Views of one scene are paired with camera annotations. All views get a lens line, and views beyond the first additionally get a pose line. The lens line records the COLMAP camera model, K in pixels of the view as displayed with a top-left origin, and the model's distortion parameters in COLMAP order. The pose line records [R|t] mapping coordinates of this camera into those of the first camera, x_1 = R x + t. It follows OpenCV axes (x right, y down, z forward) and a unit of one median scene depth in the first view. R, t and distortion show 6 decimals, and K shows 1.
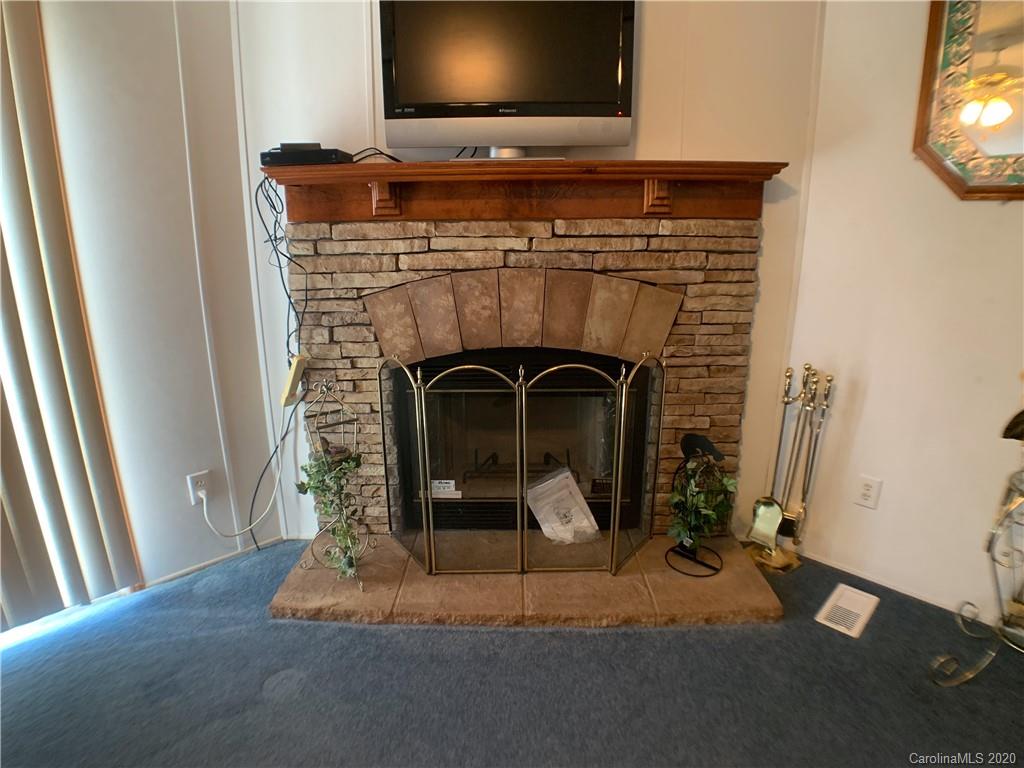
lens RADIAL K [[541.7, 0, 521.8], [0, 541.7, 381.9], [0, 0, 1]] dist [-0.072987, 0.000384]
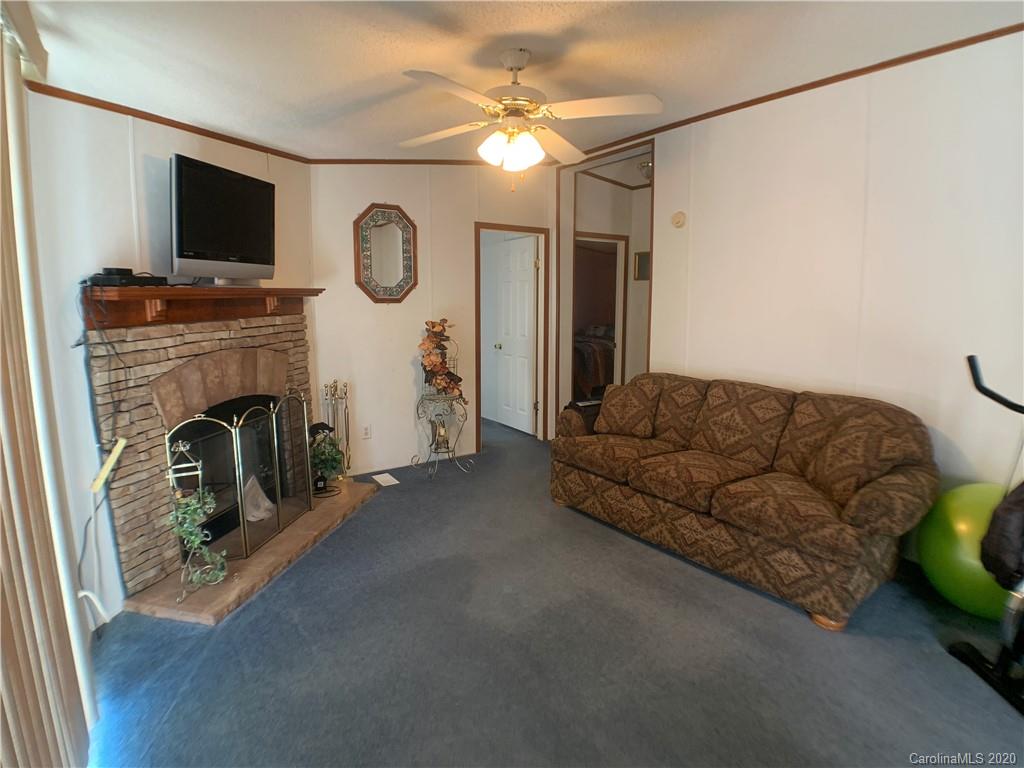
lens RADIAL K [[541.7, 0, 521.8], [0, 541.7, 381.9], [0, 0, 1]] dist [-0.072987, 0.000384]
pose [[0.153835, -0.150841, 0.976515, -1.418521], [0.278031, 0.954957, 0.103711, -0.039794], [-0.948174, 0.255547, 0.188844, -0.097266]]
